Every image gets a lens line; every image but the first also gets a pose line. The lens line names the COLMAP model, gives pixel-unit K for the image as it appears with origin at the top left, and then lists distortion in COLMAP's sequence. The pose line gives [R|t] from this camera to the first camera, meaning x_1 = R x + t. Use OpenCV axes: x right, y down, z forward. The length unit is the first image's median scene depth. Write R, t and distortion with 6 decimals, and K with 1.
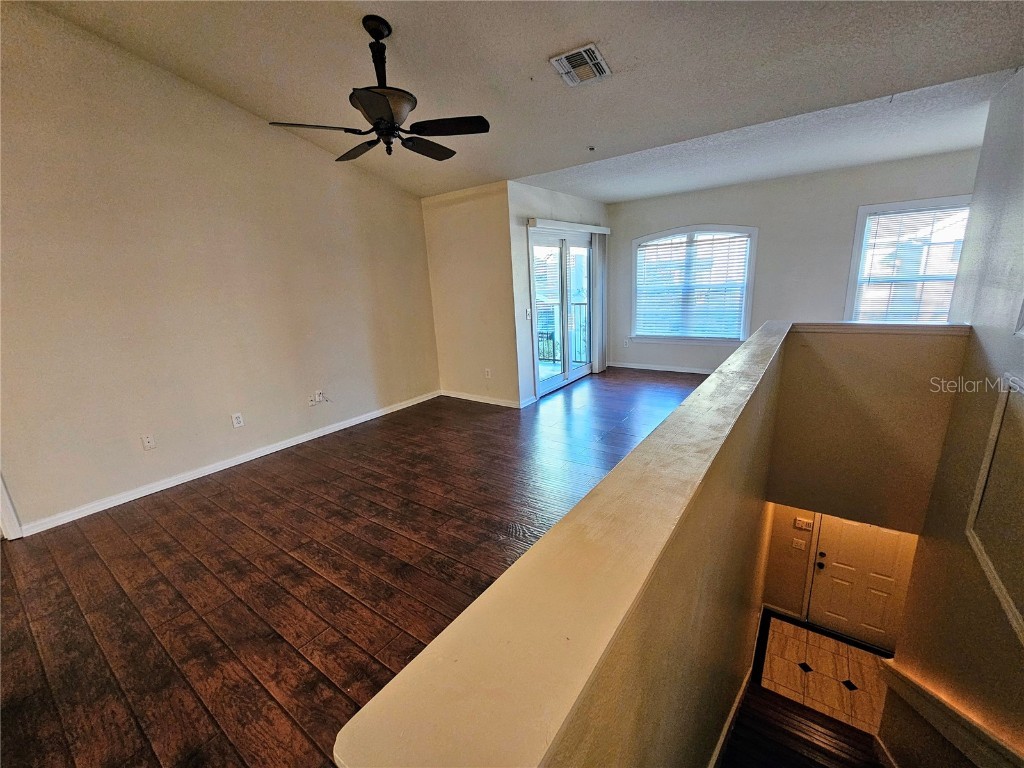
lens RADIAL K [[418.1, 0, 511.6], [0, 418.1, 391.7], [0, 0, 1]] dist [-0.002784, 0.001631]
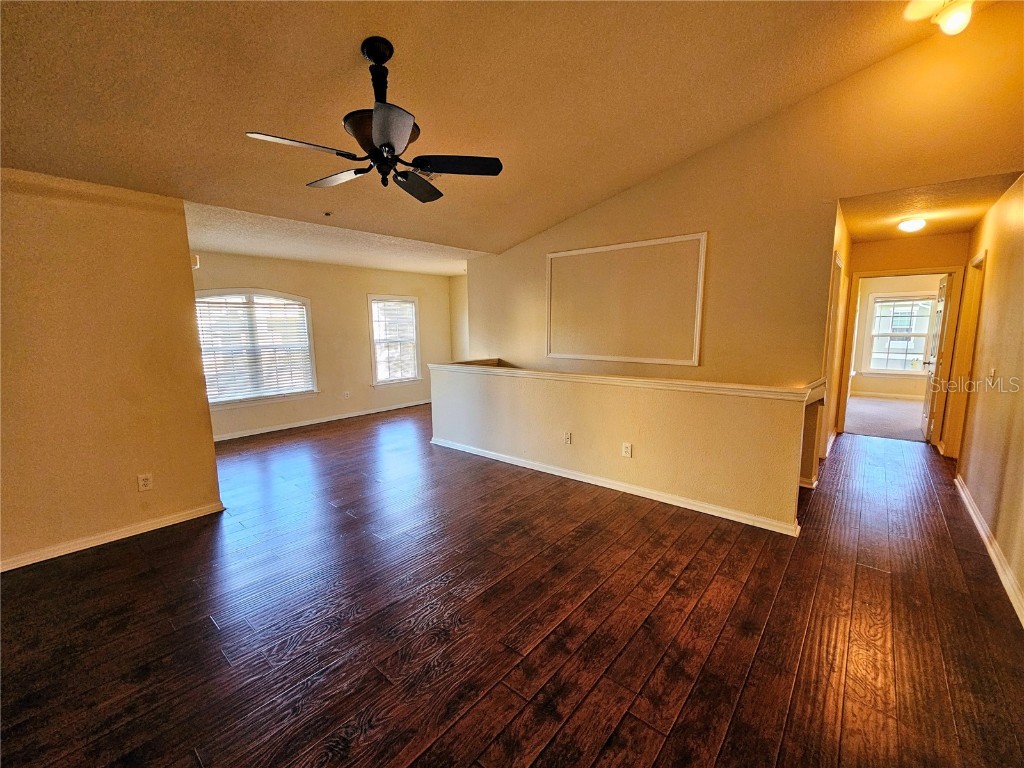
lens RADIAL K [[420.9, 0, 519.3], [0, 420.9, 384.8], [0, 0, 1]] dist [-0.000983, -0.000423]
pose [[0.073084, -0.083716, 0.993806, -1.365616], [0.265093, 0.962255, 0.061563, -0.162597], [-0.961449, 0.258952, 0.092518, 0.864361]]
